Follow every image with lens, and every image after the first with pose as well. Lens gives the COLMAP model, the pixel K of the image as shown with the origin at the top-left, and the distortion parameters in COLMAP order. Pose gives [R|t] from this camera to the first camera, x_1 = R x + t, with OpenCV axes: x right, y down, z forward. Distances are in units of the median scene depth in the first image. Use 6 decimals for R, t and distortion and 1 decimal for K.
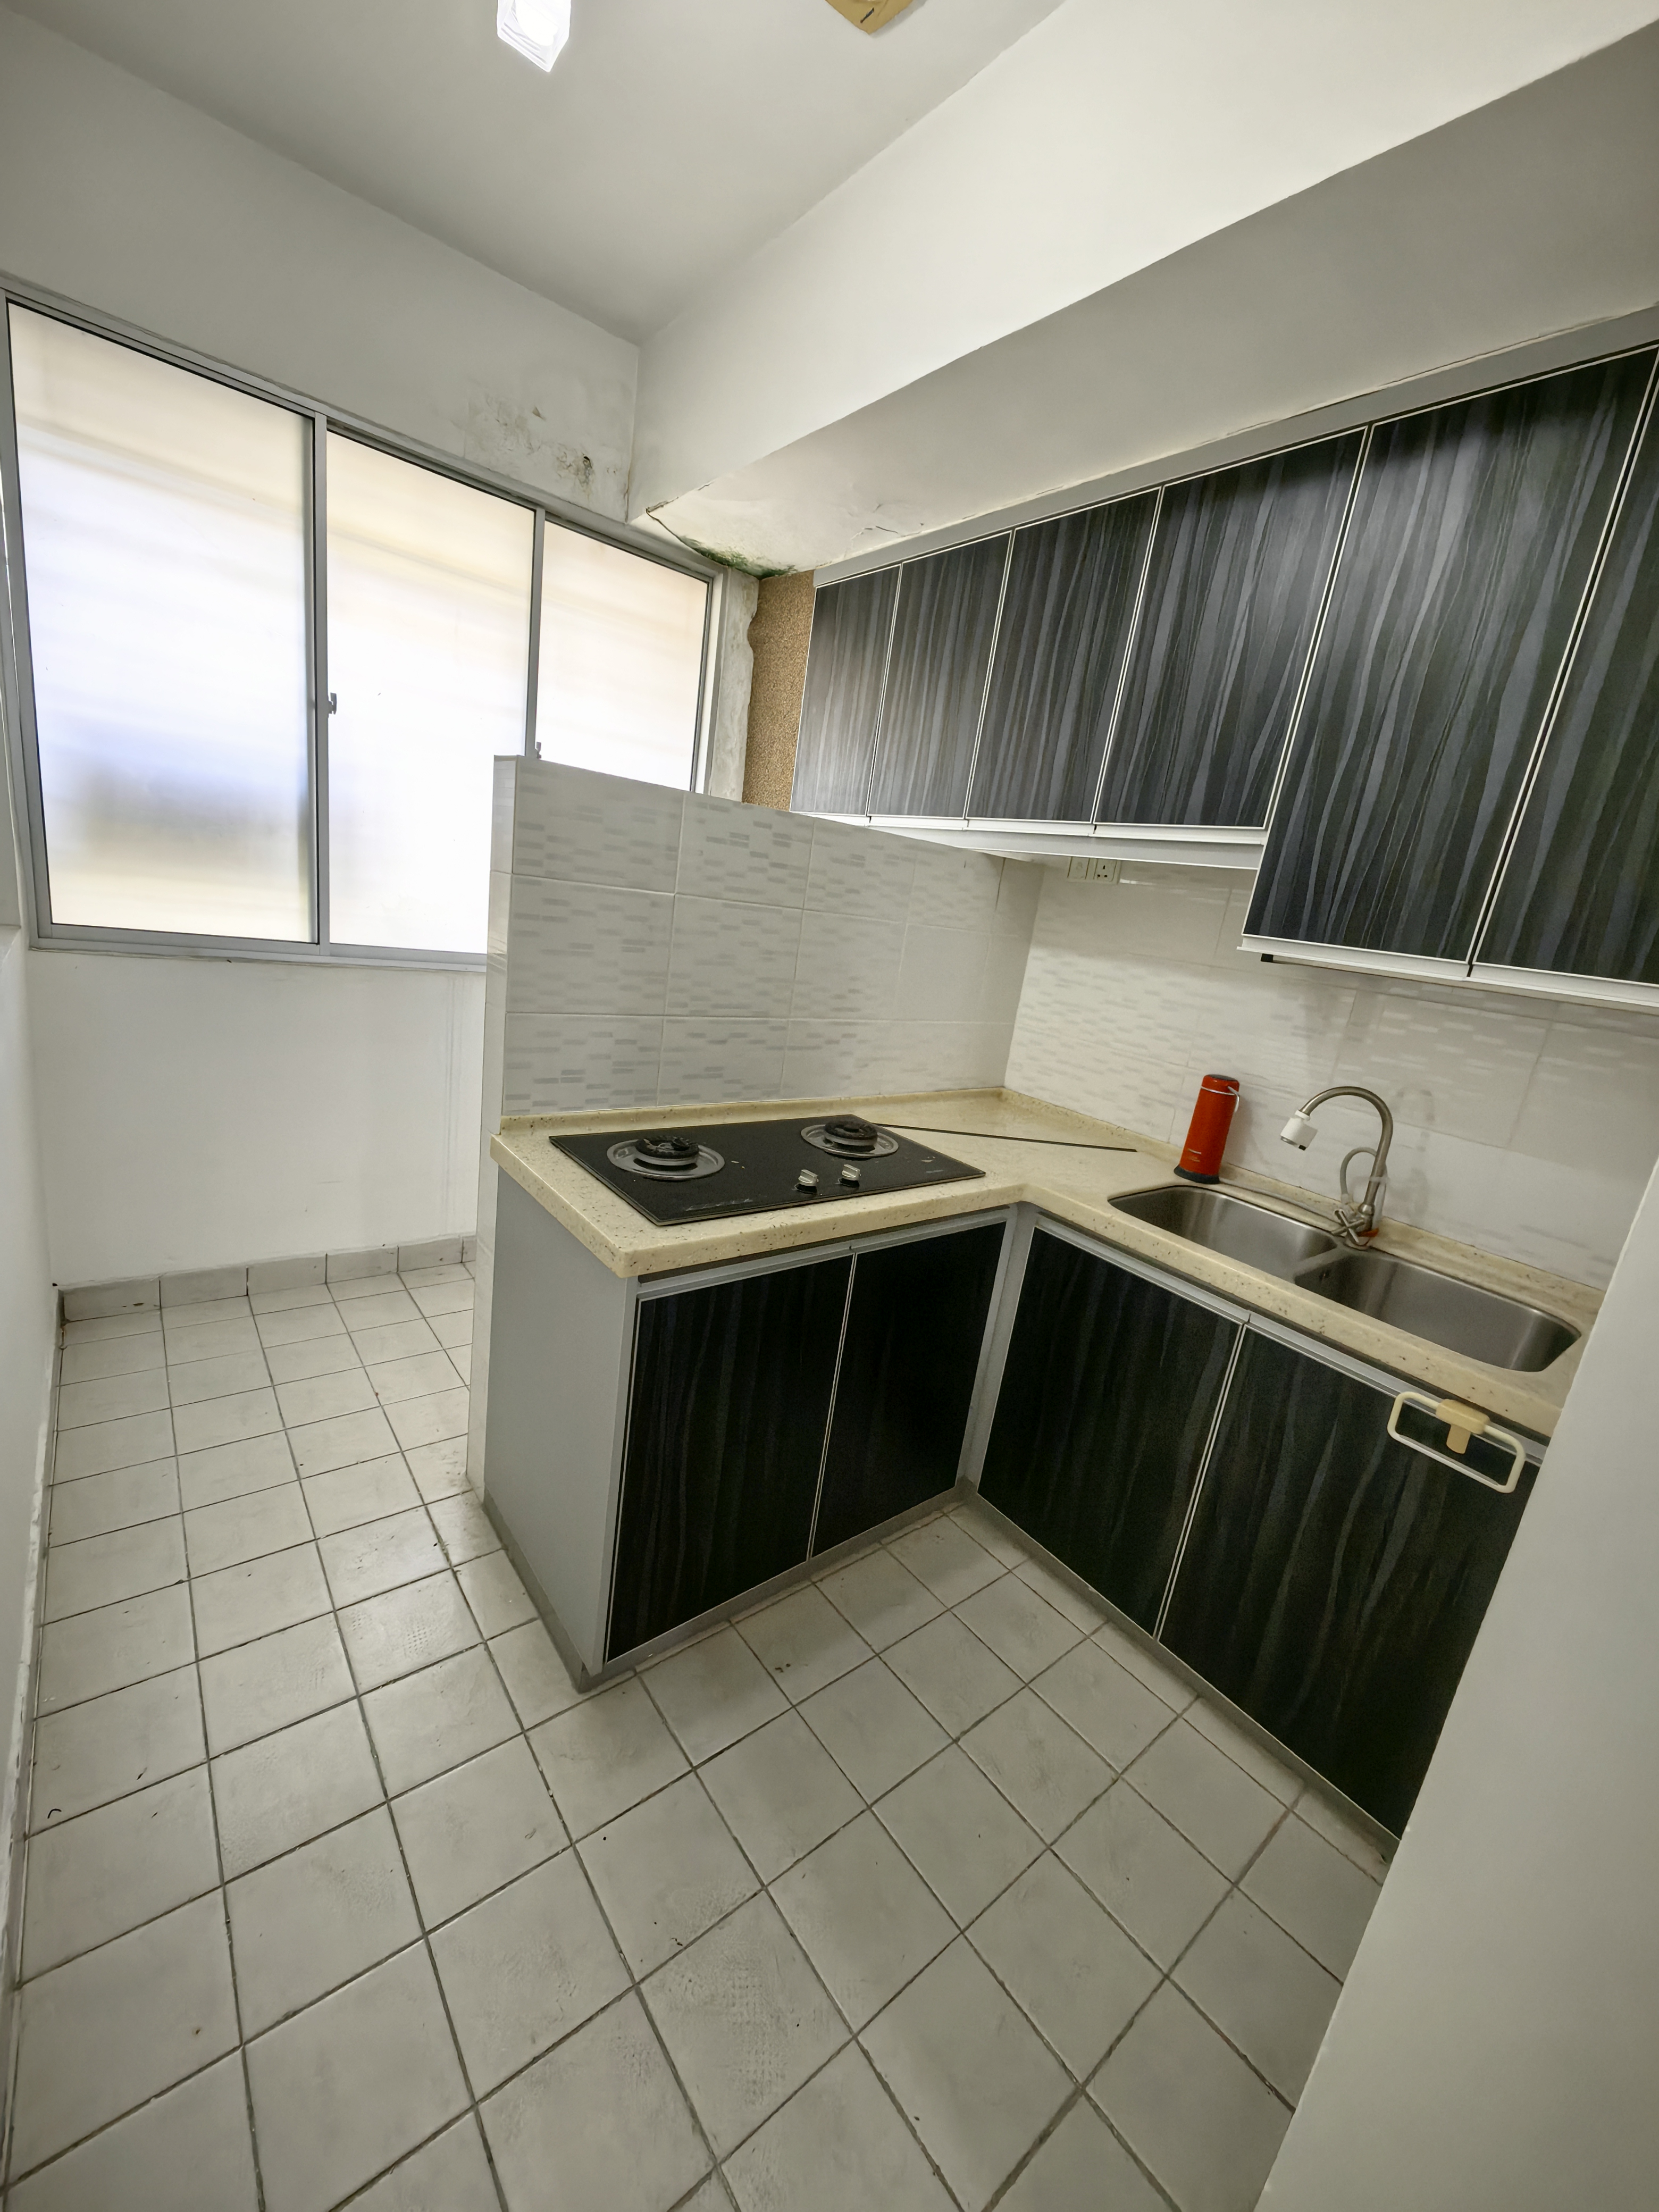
lens RADIAL K [[867.7, 0, 829.5], [0, 867.7, 1106.0], [0, 0, 1]] dist [0.000627, -0.000127]
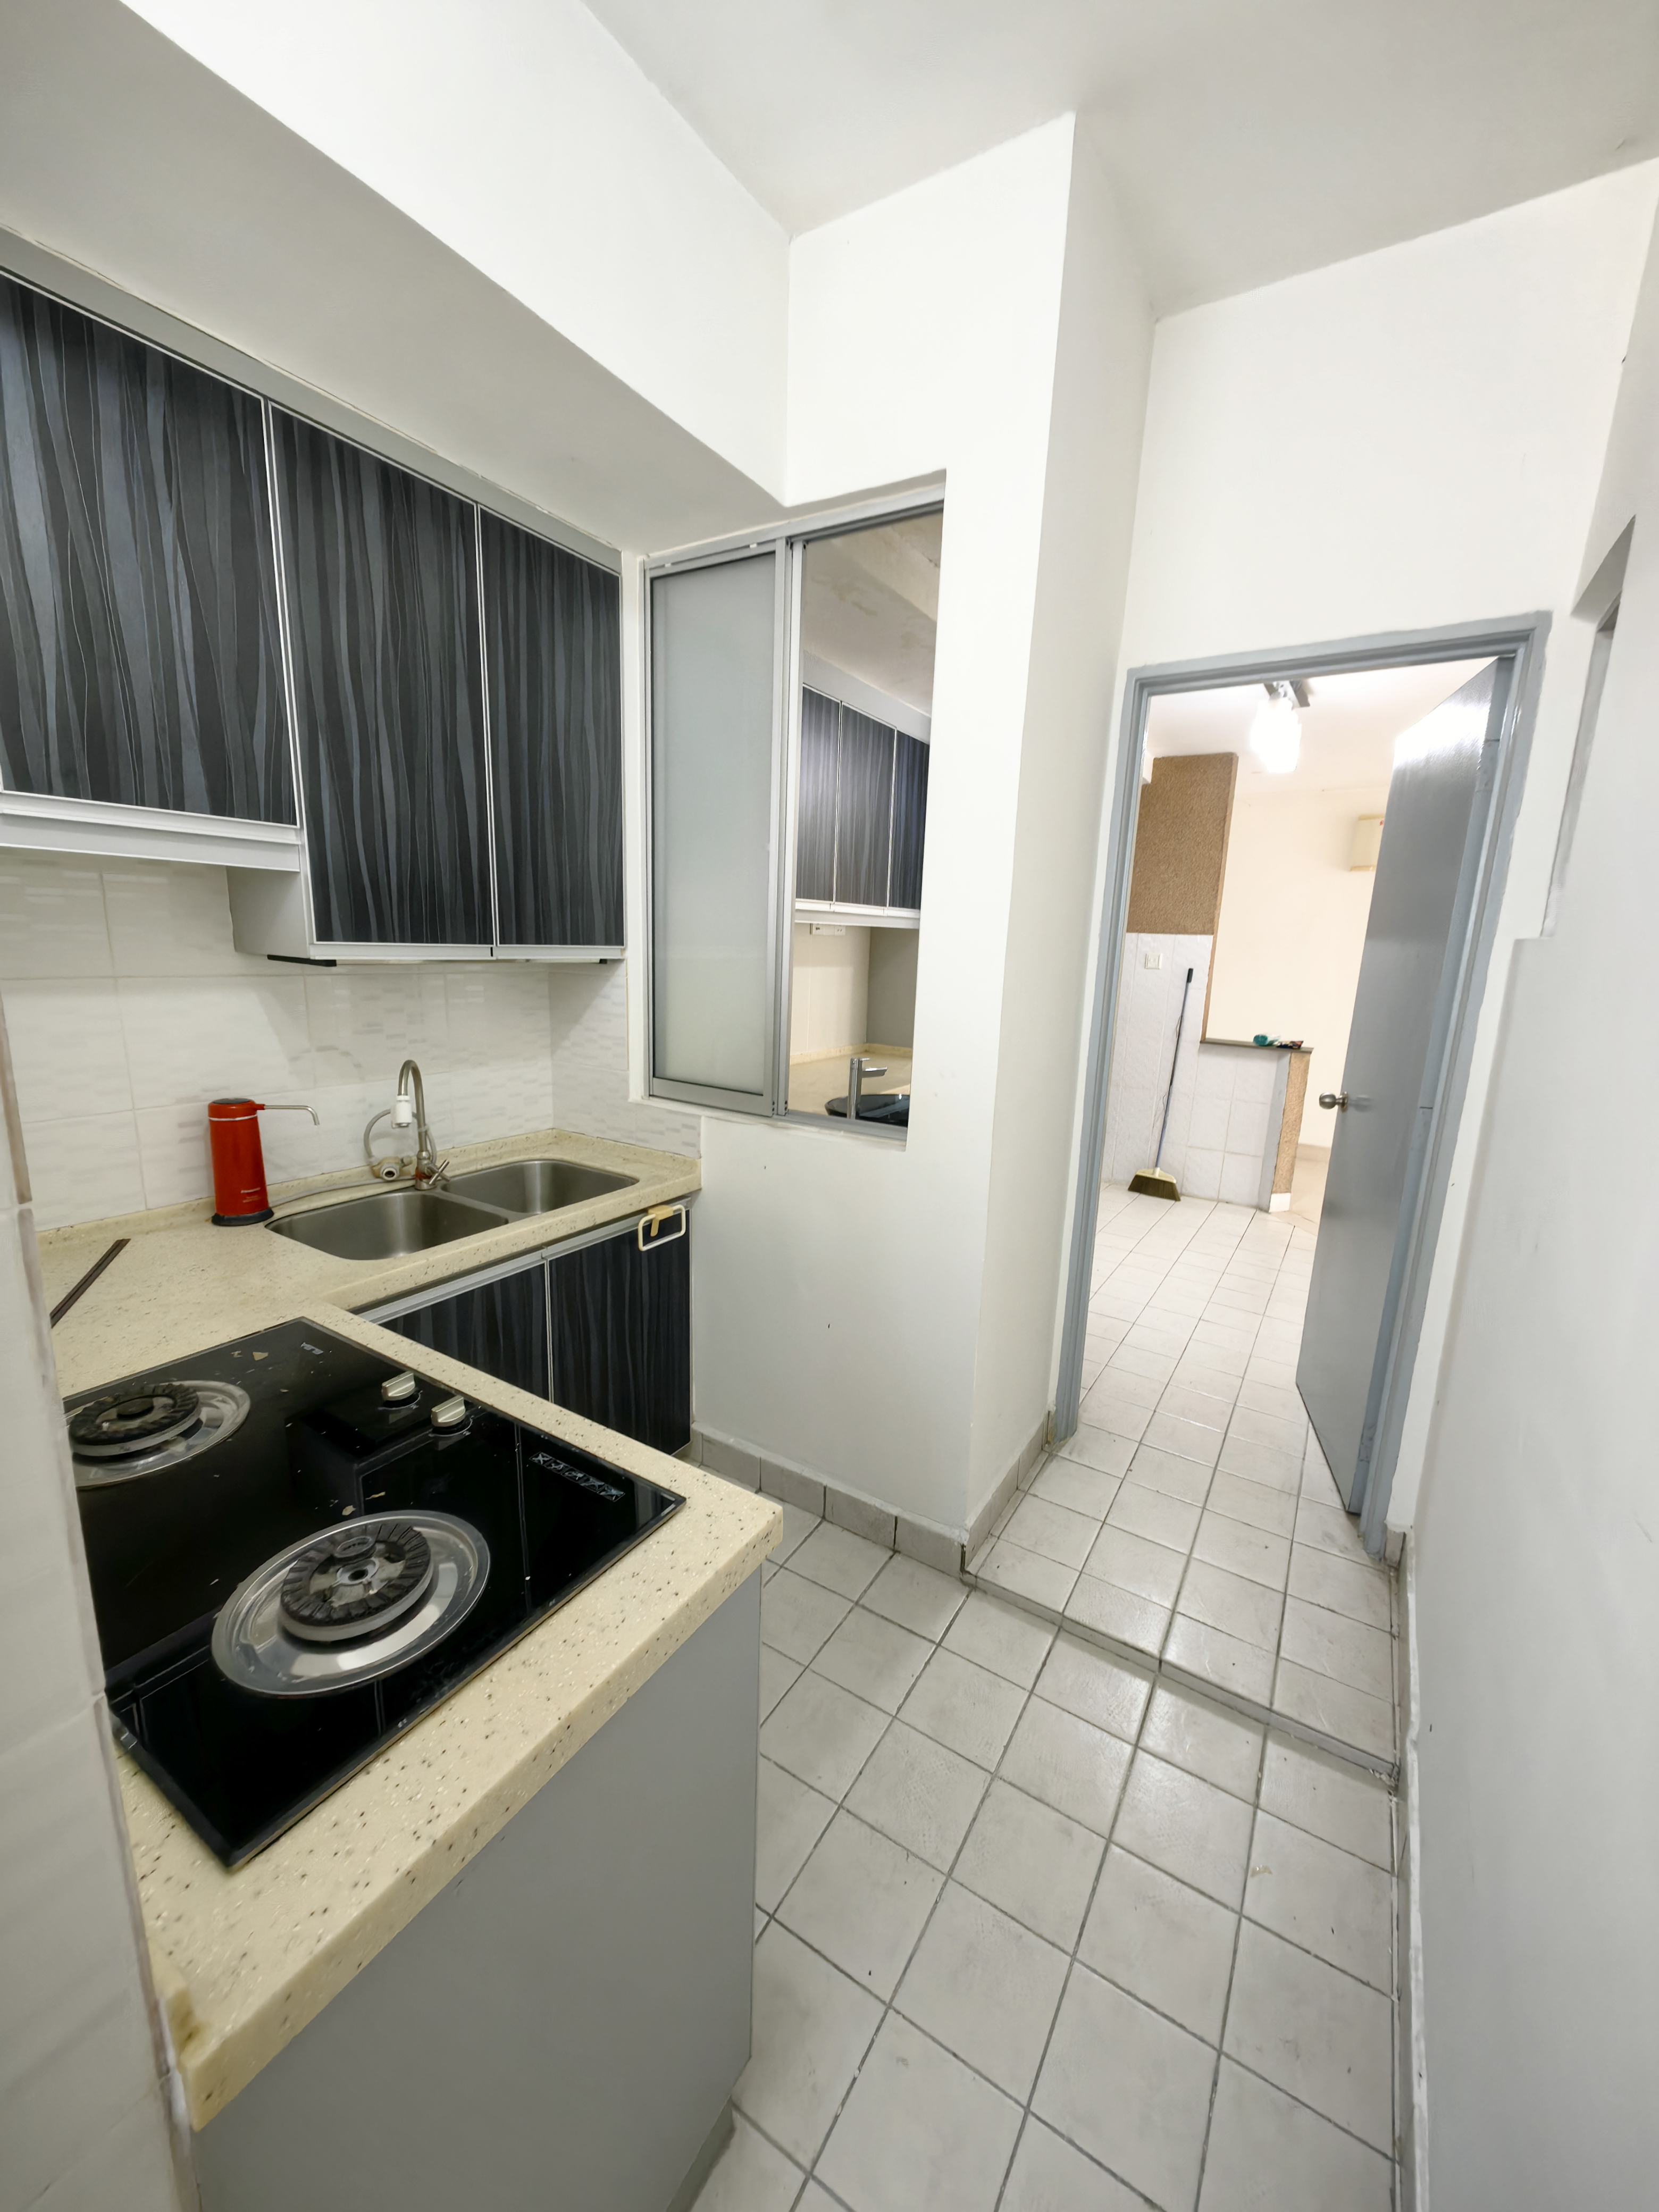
lens RADIAL K [[821.3, 0, 829.5], [0, 821.3, 1106.0], [0, 0, 1]] dist [-0.000156, -0.014225]
pose [[-0.335519, -0.320920, 0.885685, -0.603835], [0.142745, 0.912008, 0.384534, -0.330779], [-0.931156, 0.255445, -0.260186, 0.849242]]
